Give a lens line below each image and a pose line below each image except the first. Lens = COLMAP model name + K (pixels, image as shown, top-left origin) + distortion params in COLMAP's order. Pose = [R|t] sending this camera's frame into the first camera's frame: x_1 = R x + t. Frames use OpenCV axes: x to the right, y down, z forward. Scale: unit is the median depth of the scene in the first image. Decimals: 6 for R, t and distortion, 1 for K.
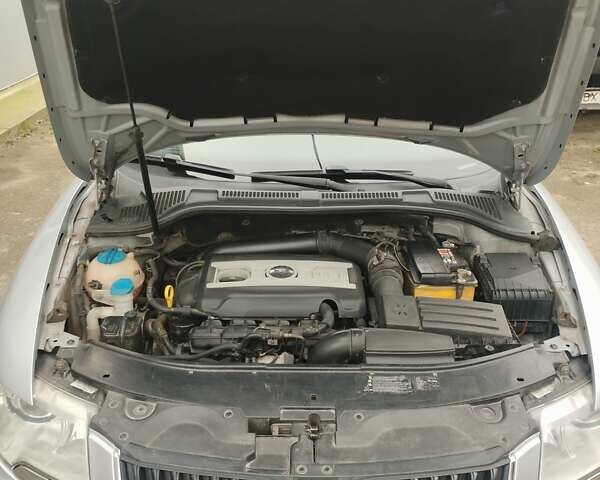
lens RADIAL K [[683.9, 0, 300.0], [0, 683.9, 240.0], [0, 0, 1]] dist [0.021669, 0.025470]
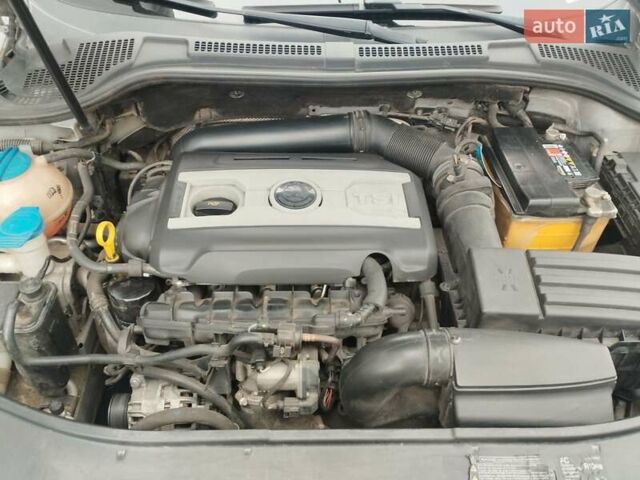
lens RADIAL K [[541.8, 0, 321.2], [0, 541.8, 244.9], [0, 0, 1]] dist [0.059903, -0.086812]
pose [[0.999589, -0.003756, 0.028412, -0.017014], [-0.005887, 0.943320, 0.331832, -0.065992], [-0.028048, -0.331863, 0.942910, 0.506403]]
